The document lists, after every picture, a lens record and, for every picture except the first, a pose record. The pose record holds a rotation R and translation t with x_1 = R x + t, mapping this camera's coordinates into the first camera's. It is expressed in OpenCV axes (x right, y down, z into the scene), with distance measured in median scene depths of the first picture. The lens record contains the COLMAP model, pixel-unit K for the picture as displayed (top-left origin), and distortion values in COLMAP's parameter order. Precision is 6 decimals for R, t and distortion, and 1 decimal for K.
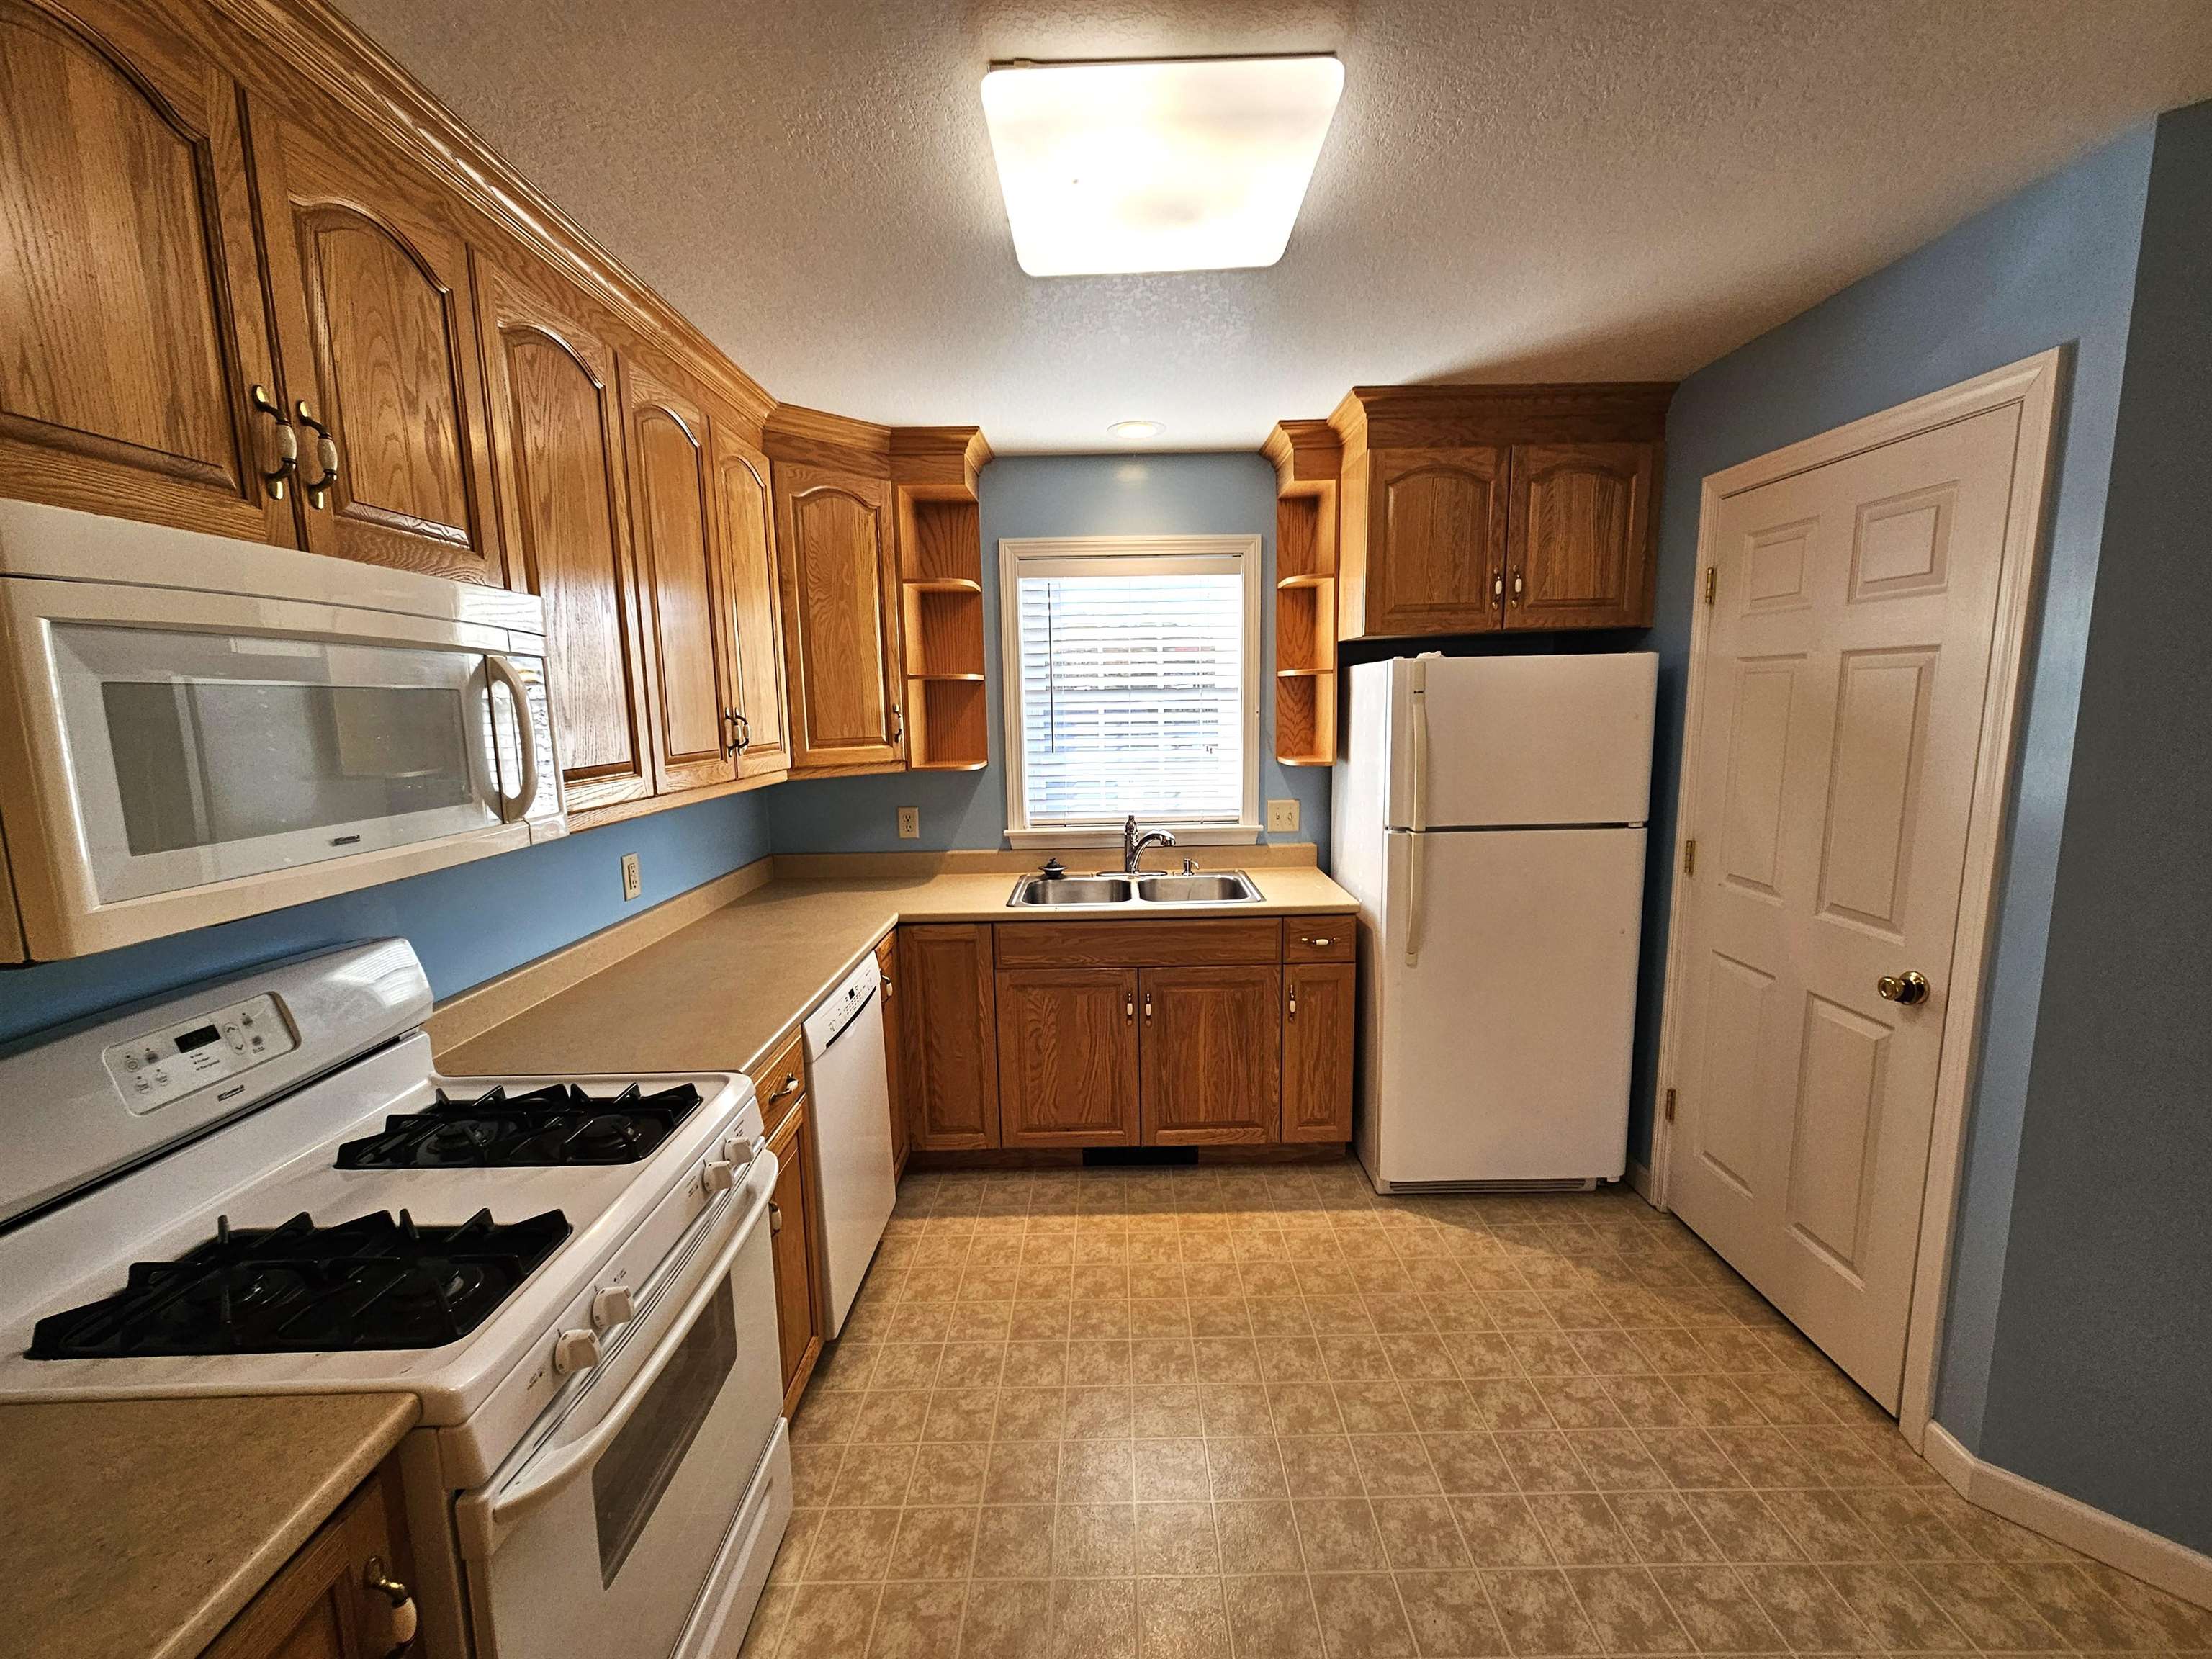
lens RADIAL K [[906.7, 0, 1119.1], [0, 906.7, 833.0], [0, 0, 1]] dist [-0.003003, 0.001688]
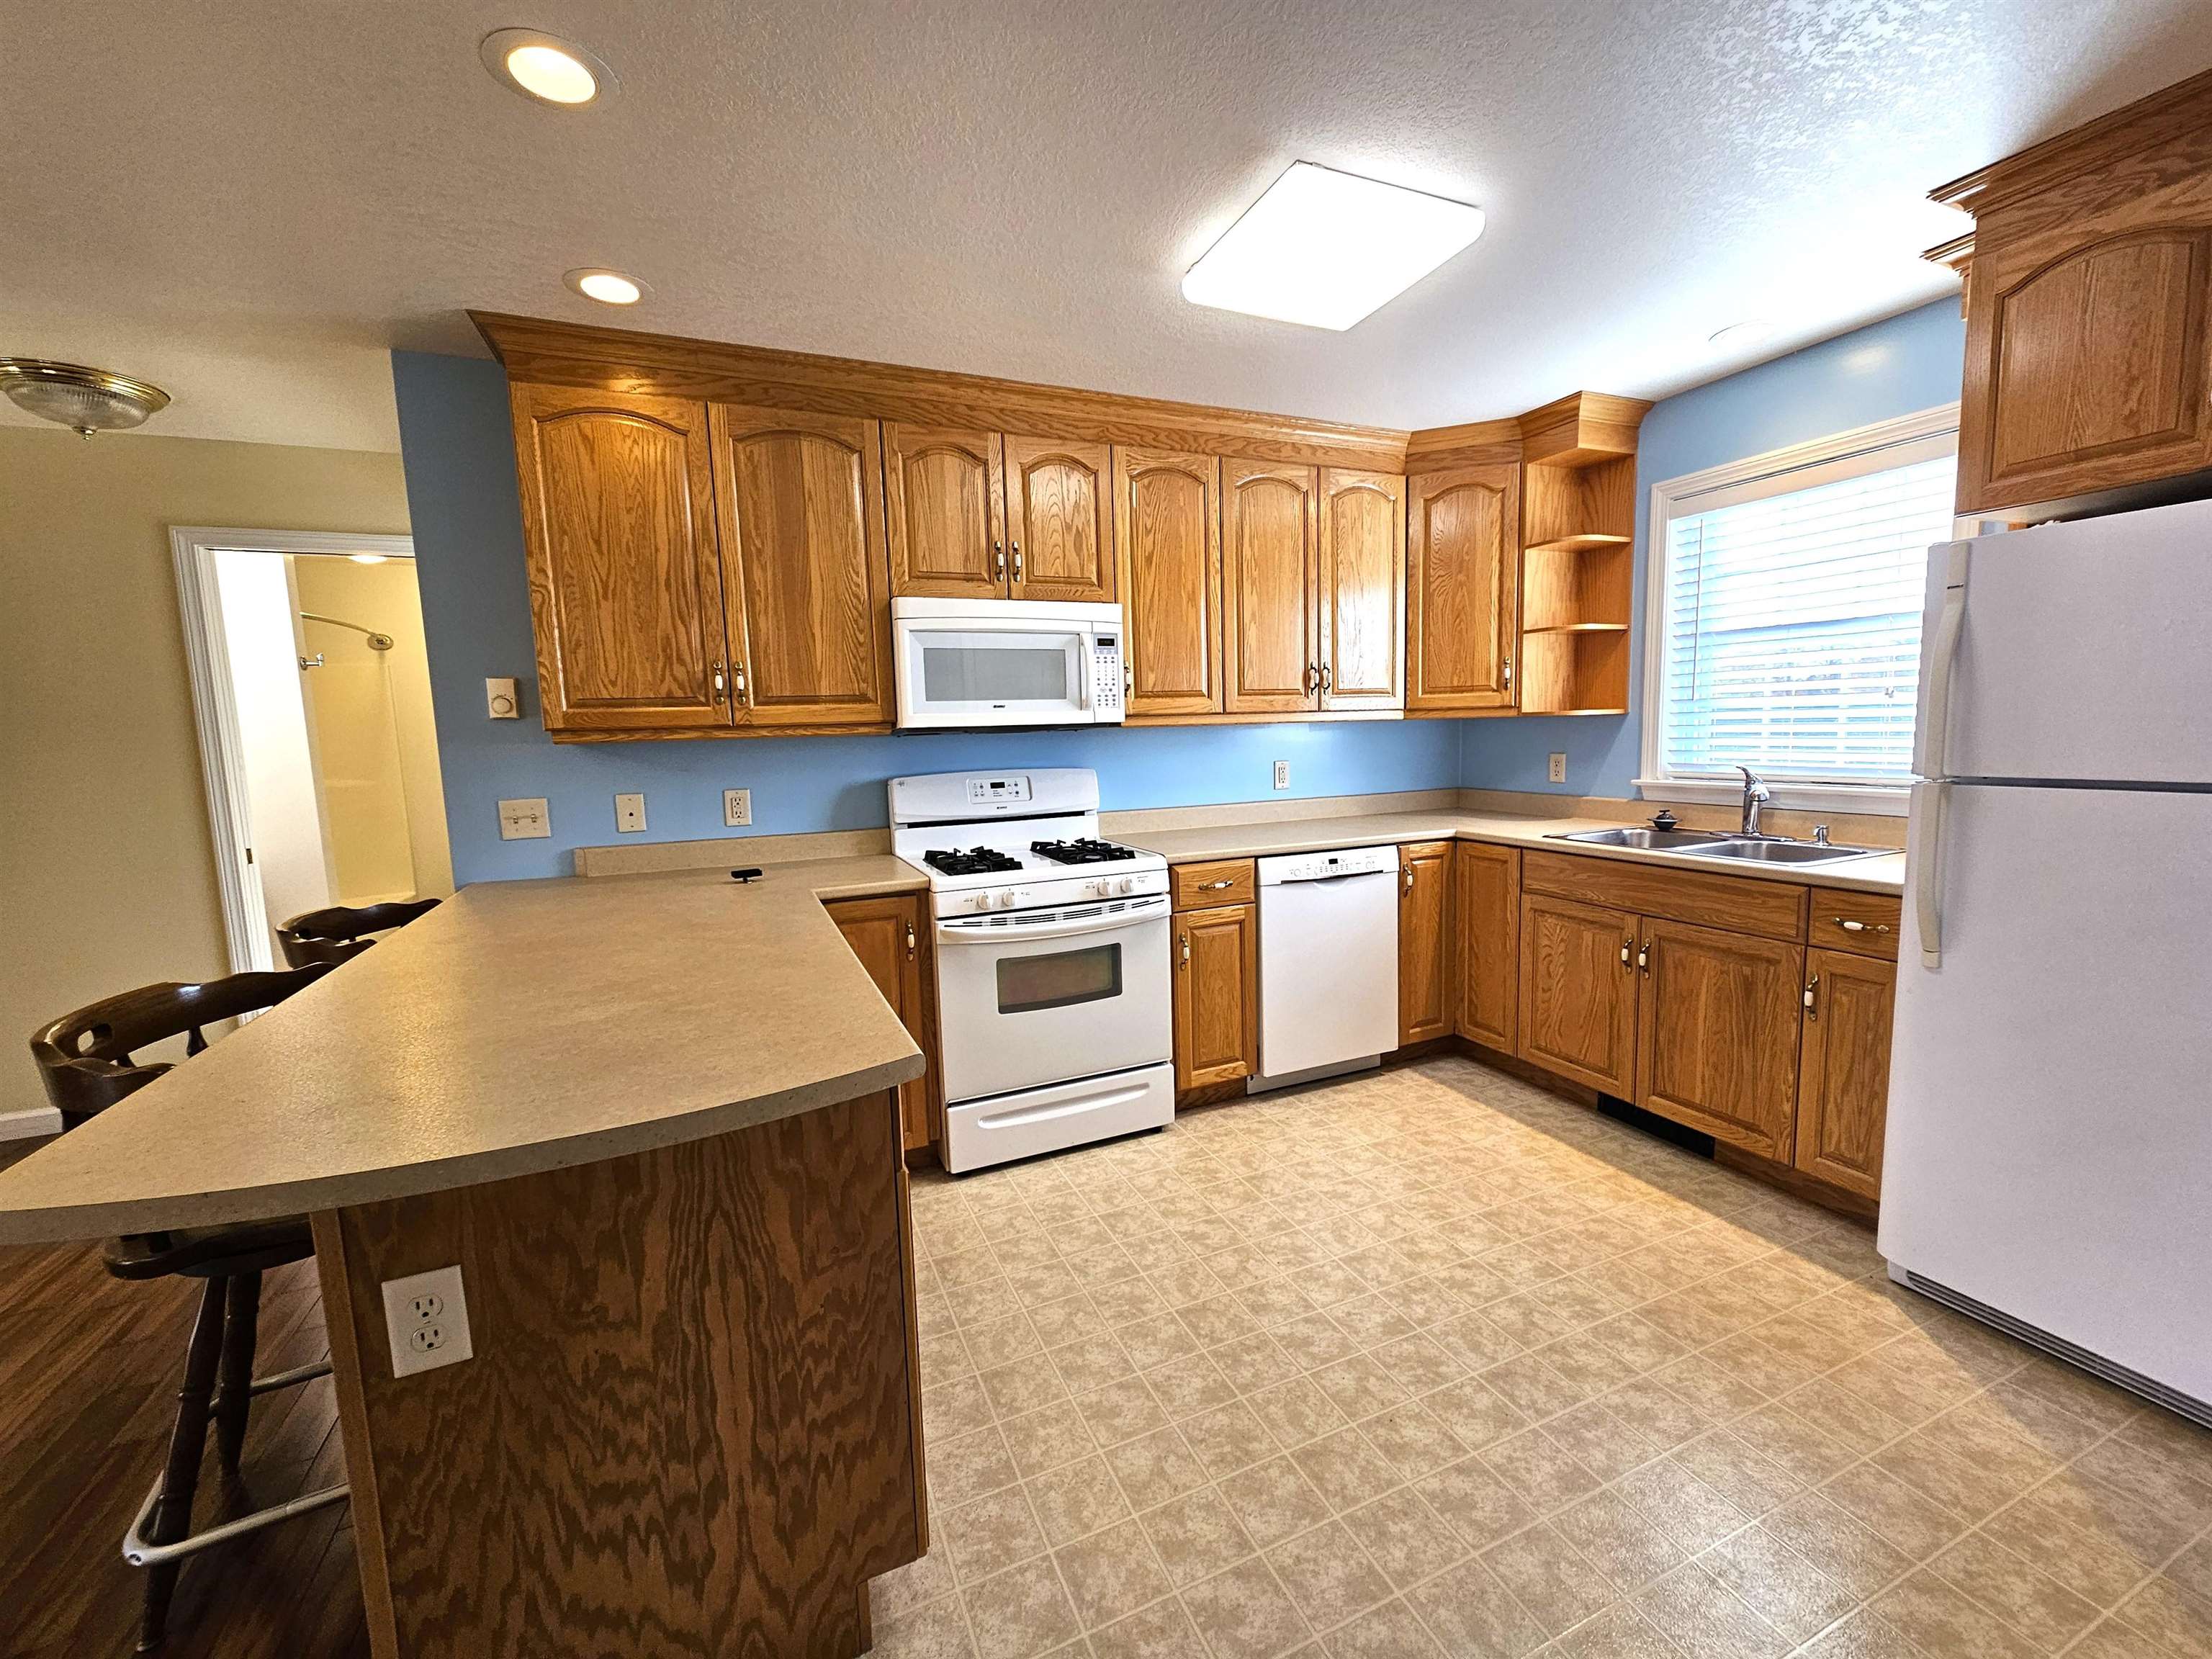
lens RADIAL K [[906.7, 0, 1118.3], [0, 906.7, 830.9], [0, 0, 1]] dist [-0.003003, 0.001688]
pose [[0.395415, 0.109821, -0.911913, 0.665517], [-0.110990, 0.991264, 0.071251, 0.053324], [0.911772, 0.073040, 0.404150, 0.101705]]
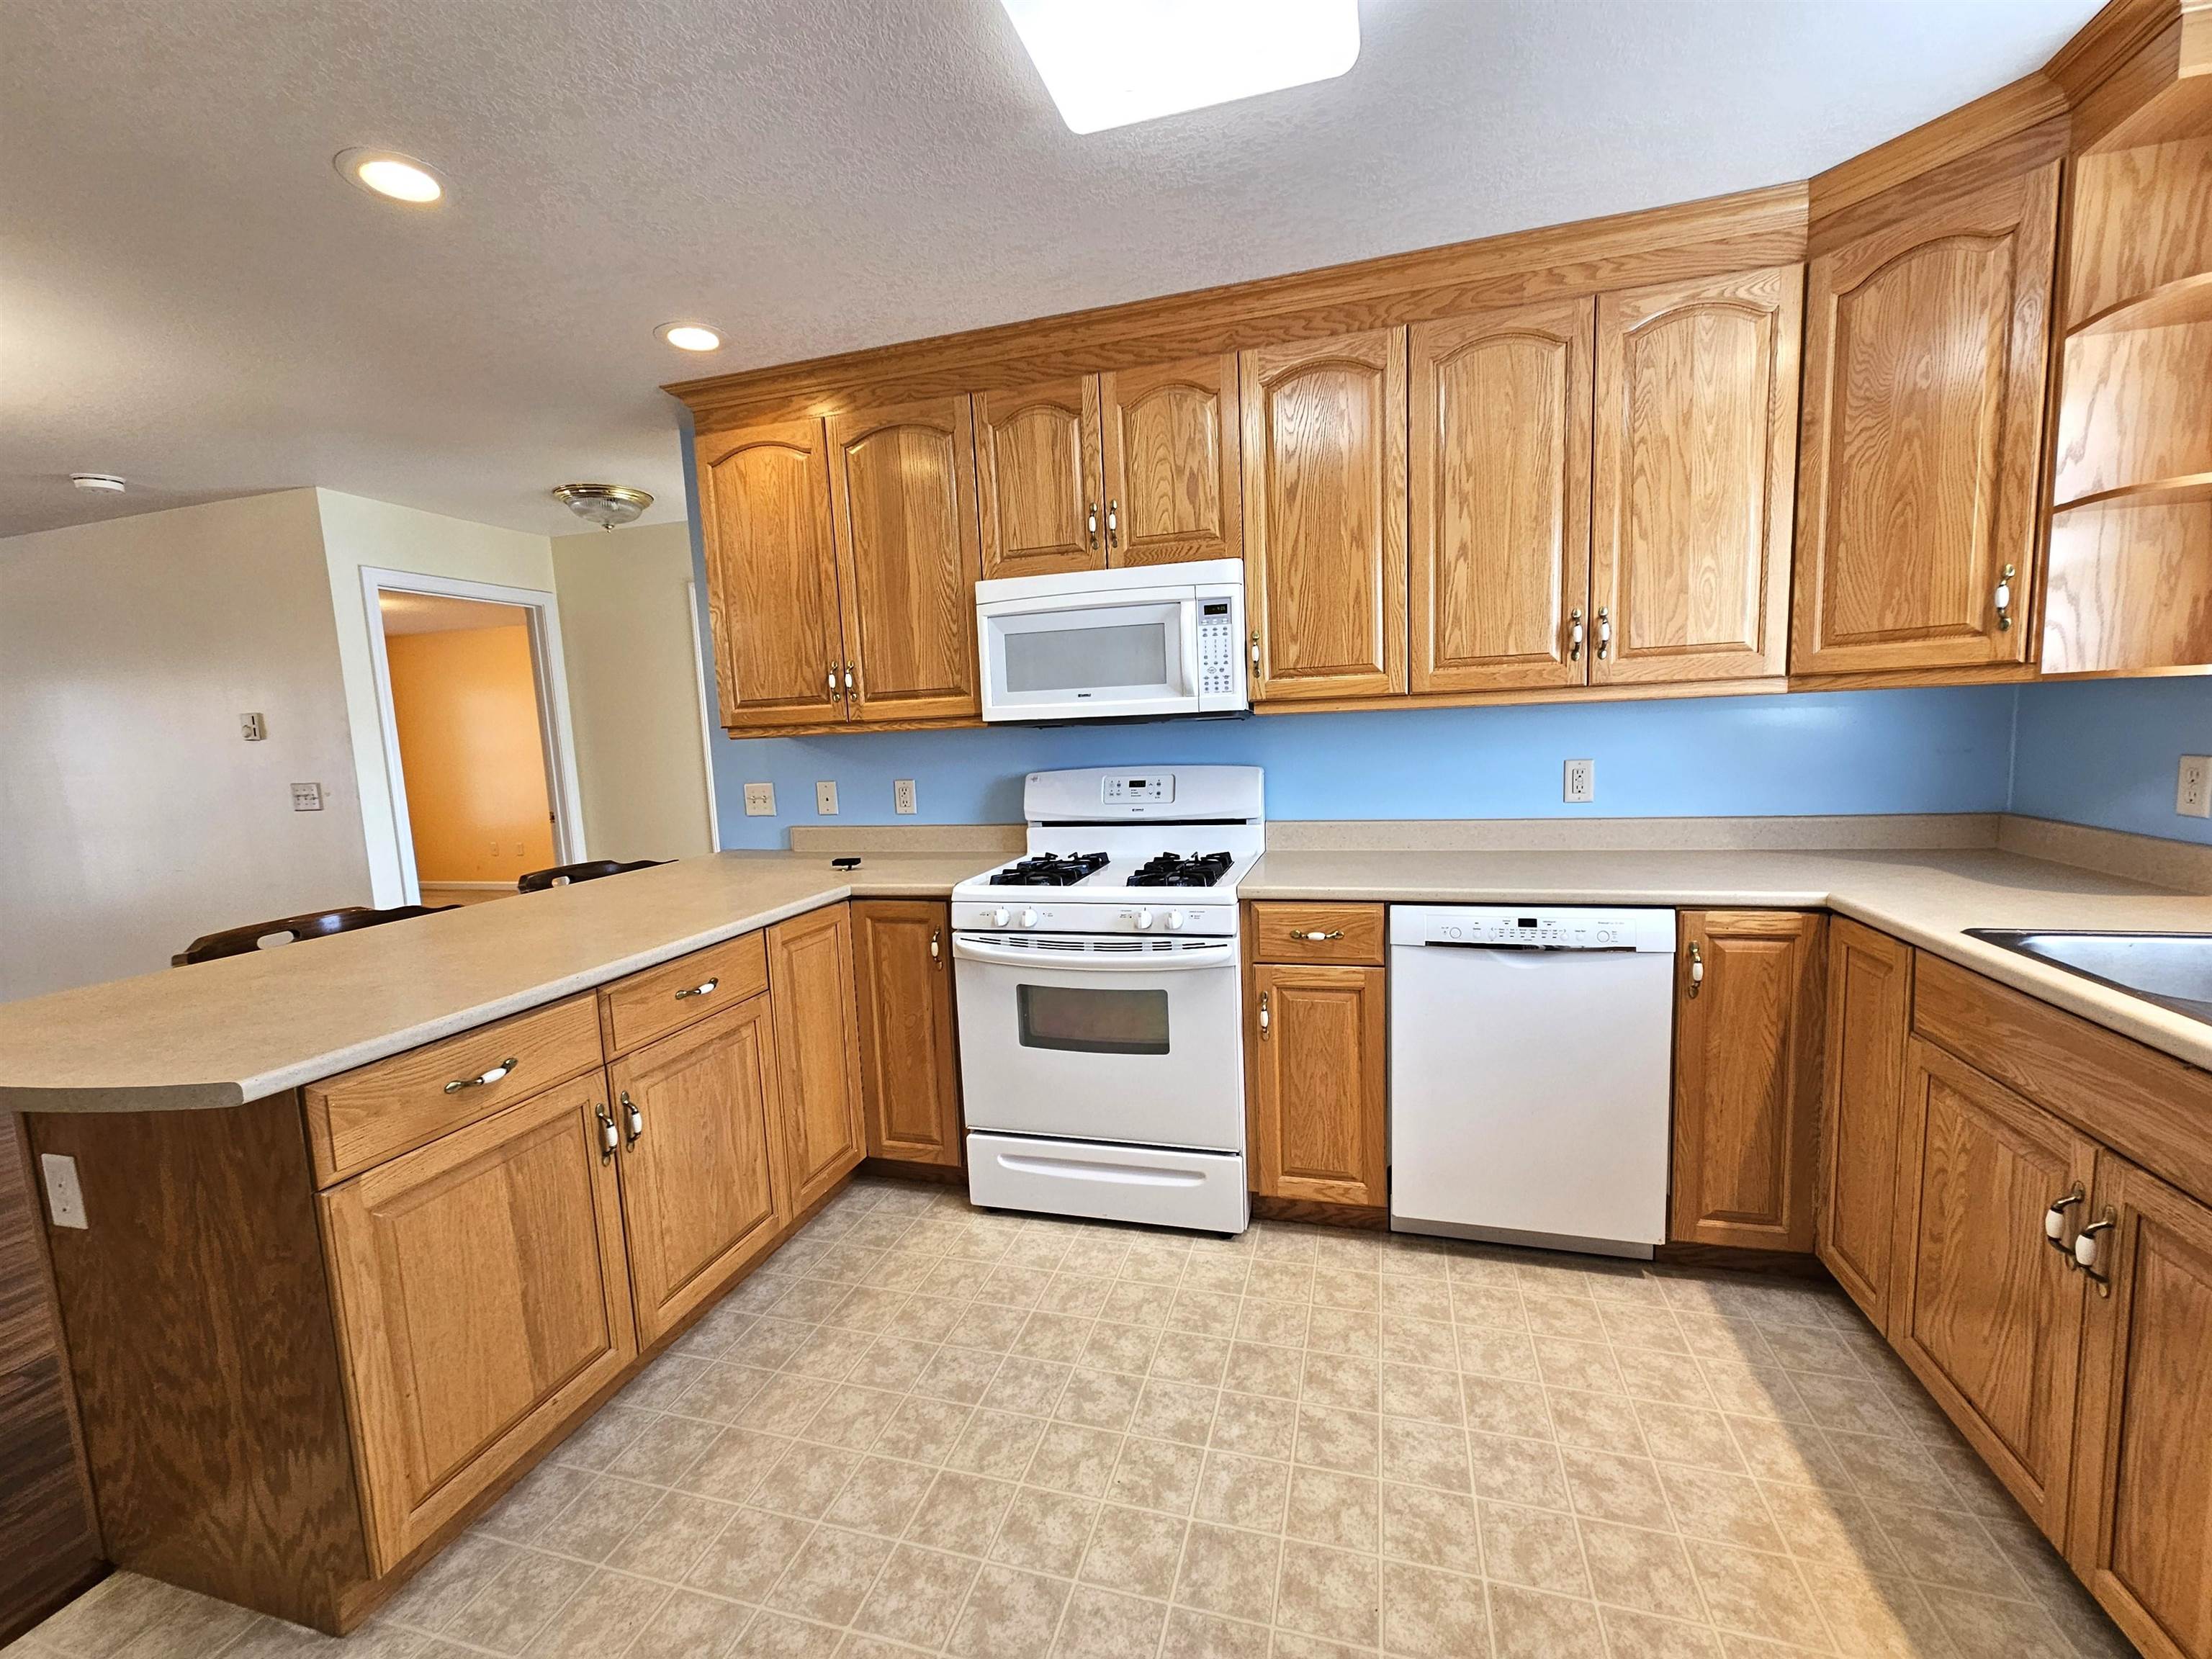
lens RADIAL K [[906.7, 0, 1116.5], [0, 906.7, 831.2], [0, 0, 1]] dist [-0.003003, 0.001688]
pose [[-0.286373, 0.139866, -0.947854, 0.518107], [-0.091497, 0.980774, 0.172368, -0.022625], [0.953739, 0.136087, -0.268070, 0.662087]]
